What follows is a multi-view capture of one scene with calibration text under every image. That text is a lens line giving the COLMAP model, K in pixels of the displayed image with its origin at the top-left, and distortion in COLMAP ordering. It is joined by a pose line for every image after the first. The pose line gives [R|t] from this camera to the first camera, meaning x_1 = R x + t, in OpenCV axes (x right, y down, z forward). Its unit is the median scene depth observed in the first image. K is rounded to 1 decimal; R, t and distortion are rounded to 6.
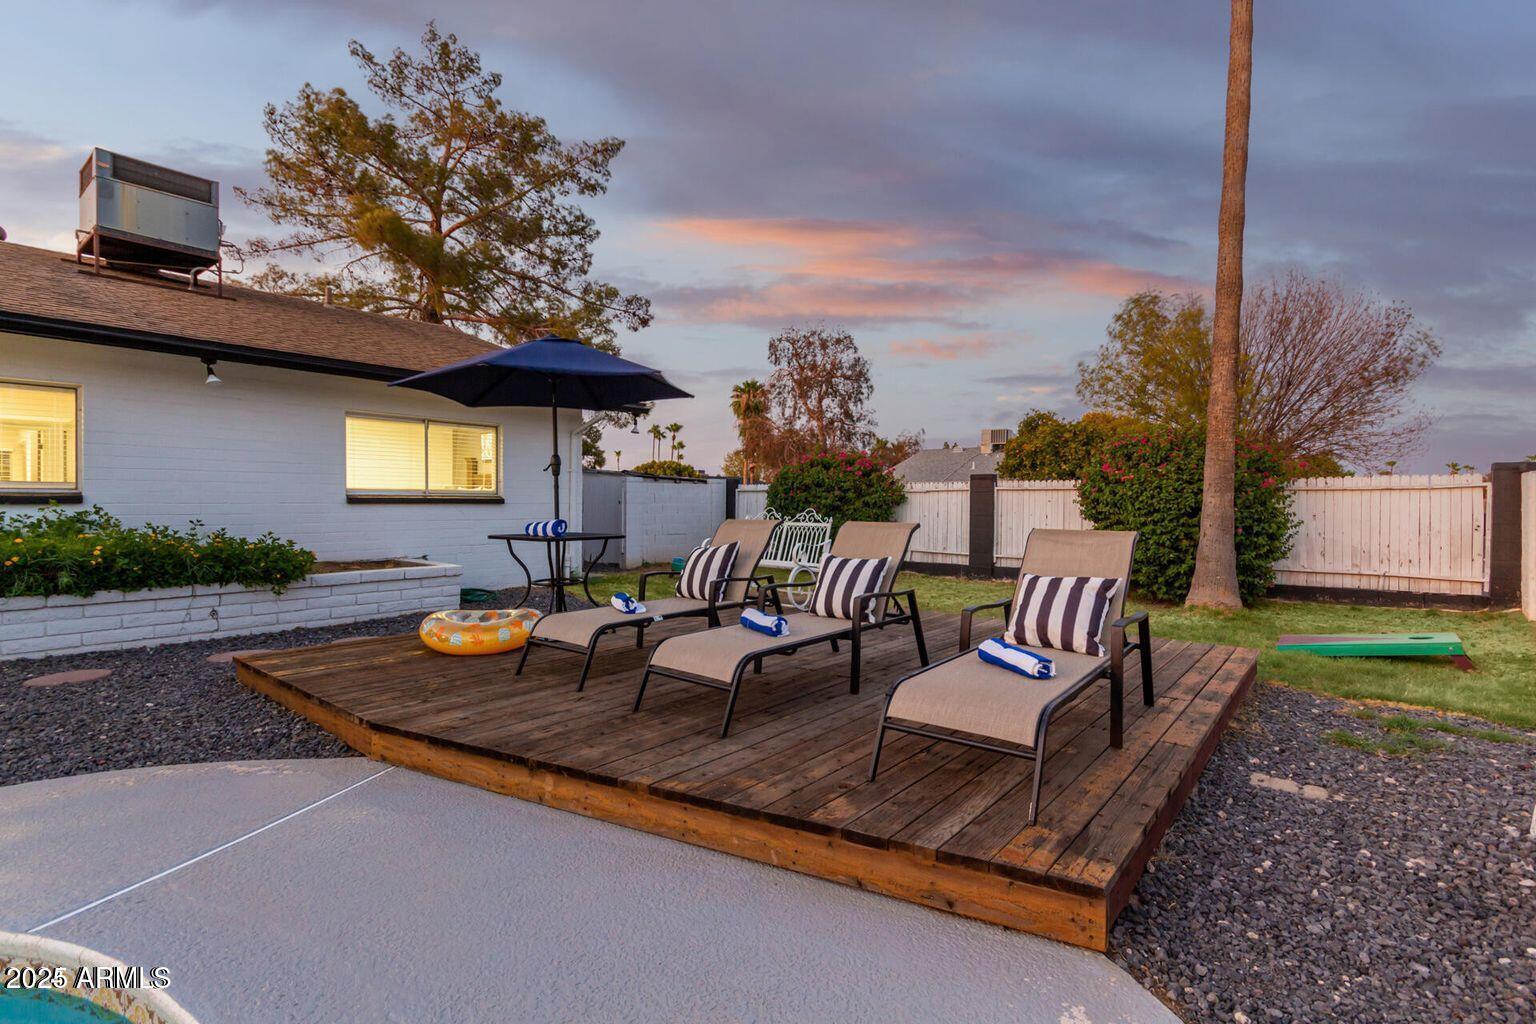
lens RADIAL K [[724.2, 0, 768.0], [0, 724.2, 512.0], [0, 0, 1]] dist [0.001613, 0.000534]
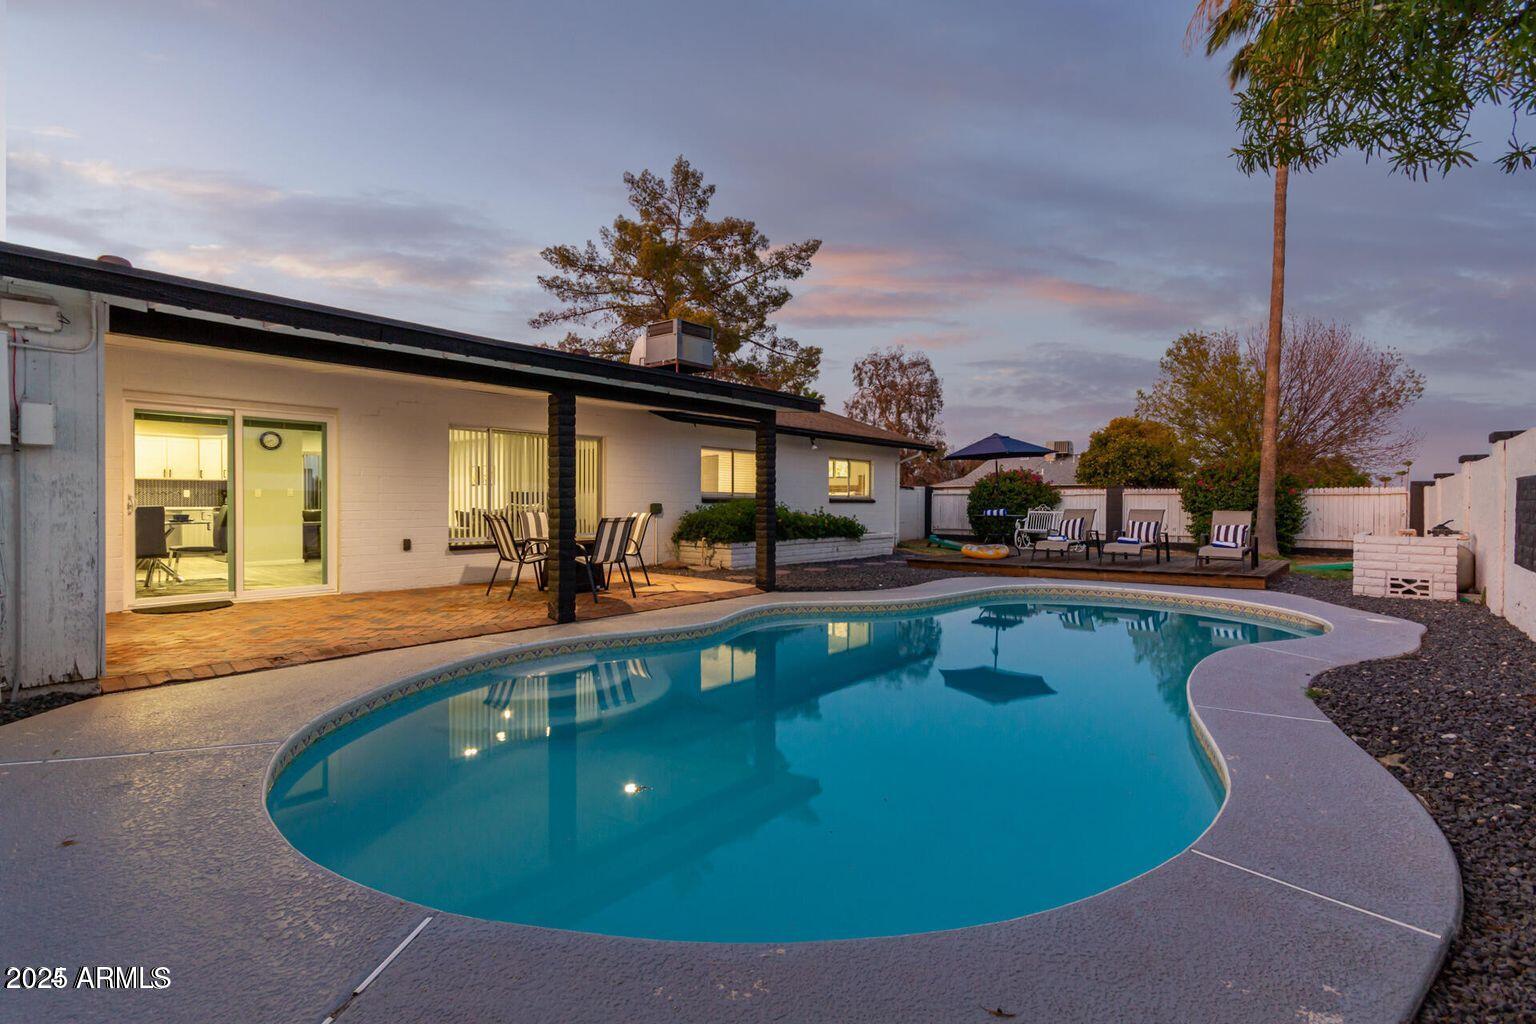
lens RADIAL K [[719.0, 0, 770.5], [0, 719.0, 513.9], [0, 0, 1]] dist [-0.001602, -0.000452]
pose [[0.999825, -0.000467, -0.018698, -0.382088], [0.000520, 0.999996, 0.002808, 0.007435], [0.018697, -0.002817, 0.999821, -0.539784]]
